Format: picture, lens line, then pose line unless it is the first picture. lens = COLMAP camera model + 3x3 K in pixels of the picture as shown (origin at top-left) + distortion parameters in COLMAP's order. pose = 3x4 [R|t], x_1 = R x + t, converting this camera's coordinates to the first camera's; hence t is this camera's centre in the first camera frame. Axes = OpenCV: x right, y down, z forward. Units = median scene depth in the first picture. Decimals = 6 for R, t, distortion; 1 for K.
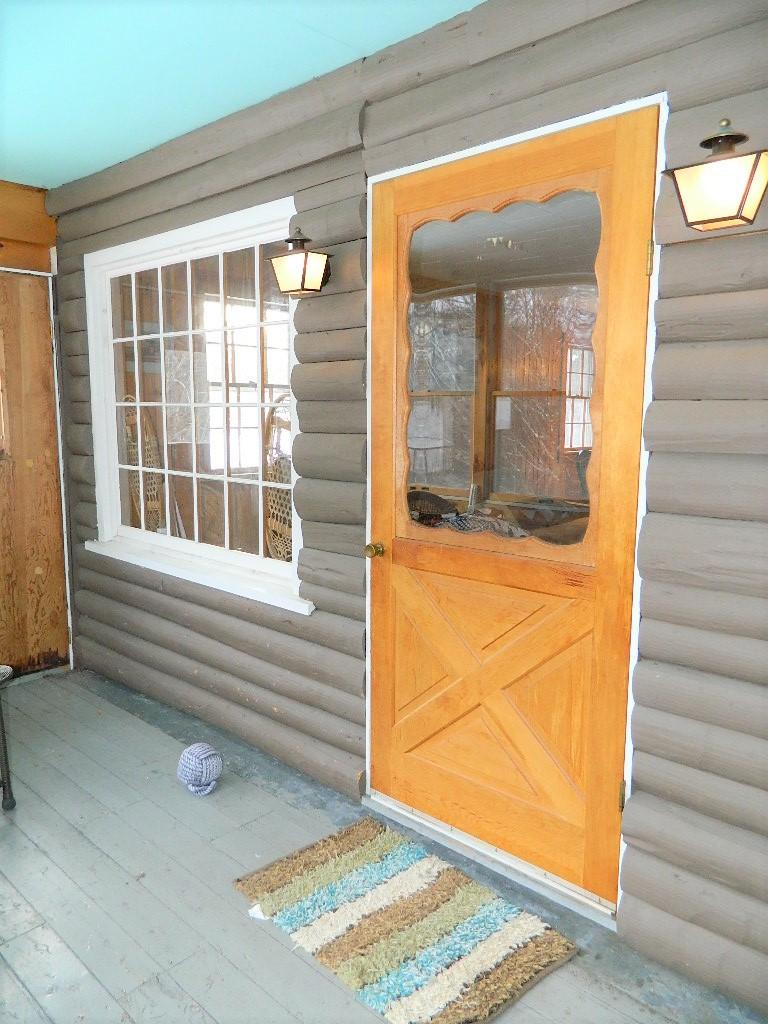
lens RADIAL K [[748.5, 0, 383.2], [0, 748.5, 511.9], [0, 0, 1]] dist [-0.035629, -0.002287]
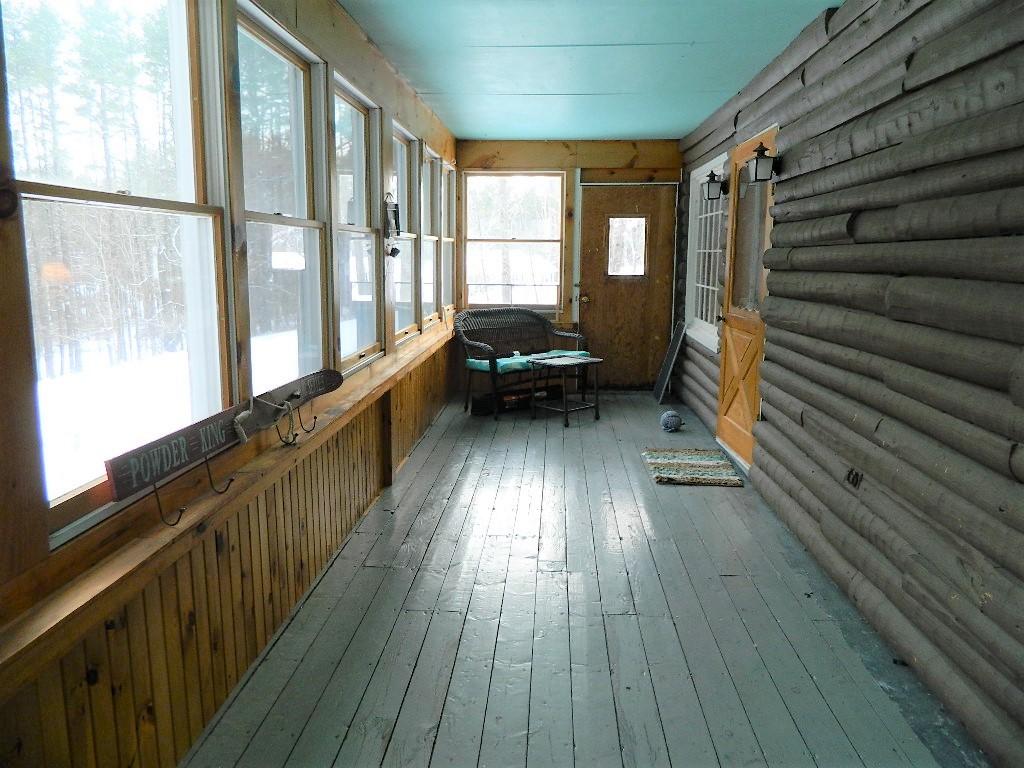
lens RADIAL K [[748.5, 0, 511.8], [0, 748.5, 383.8], [0, 0, 1]] dist [-0.035629, -0.002287]
pose [[0.640286, 0.134417, -0.756284, 0.824351], [-0.115325, 0.990232, 0.078361, 0.094304], [0.759430, 0.037045, 0.649533, -0.574547]]
